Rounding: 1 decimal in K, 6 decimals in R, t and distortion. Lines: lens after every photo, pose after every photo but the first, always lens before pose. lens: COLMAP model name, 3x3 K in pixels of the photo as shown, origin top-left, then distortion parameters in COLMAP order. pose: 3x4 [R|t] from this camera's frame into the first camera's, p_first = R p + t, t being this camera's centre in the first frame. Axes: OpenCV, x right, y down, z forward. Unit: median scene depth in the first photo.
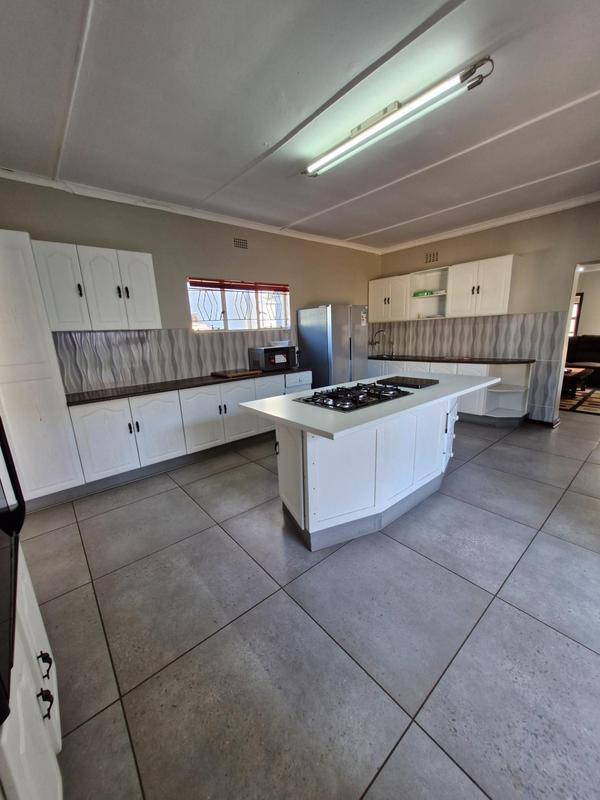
lens RADIAL K [[312.1, 0, 298.4], [0, 312.1, 406.3], [0, 0, 1]] dist [-0.001413, -0.000326]
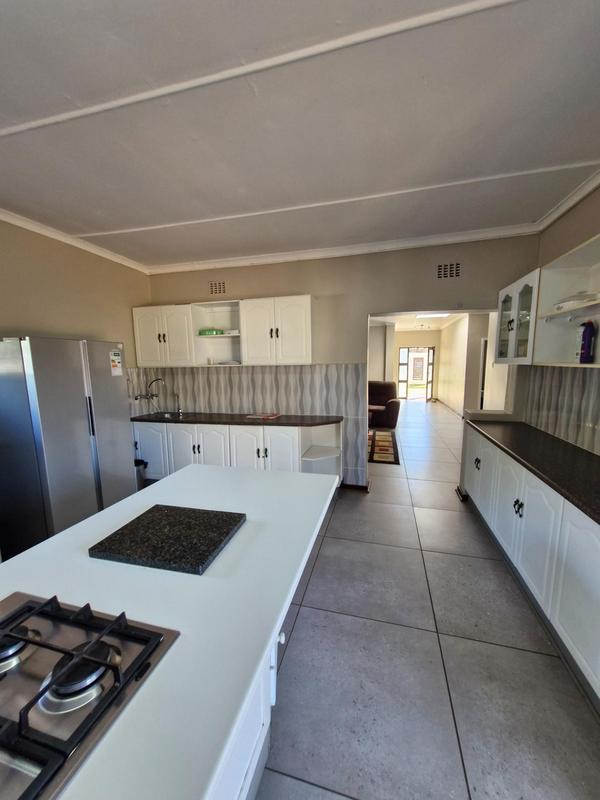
lens RADIAL K [[312.1, 0, 300.2], [0, 312.1, 405.0], [0, 0, 1]] dist [-0.001413, -0.000326]
pose [[0.818377, -0.048410, 0.572639, 0.149547], [0.116111, 0.989824, -0.082259, -0.111341], [-0.562830, 0.133808, 0.815670, 0.318552]]
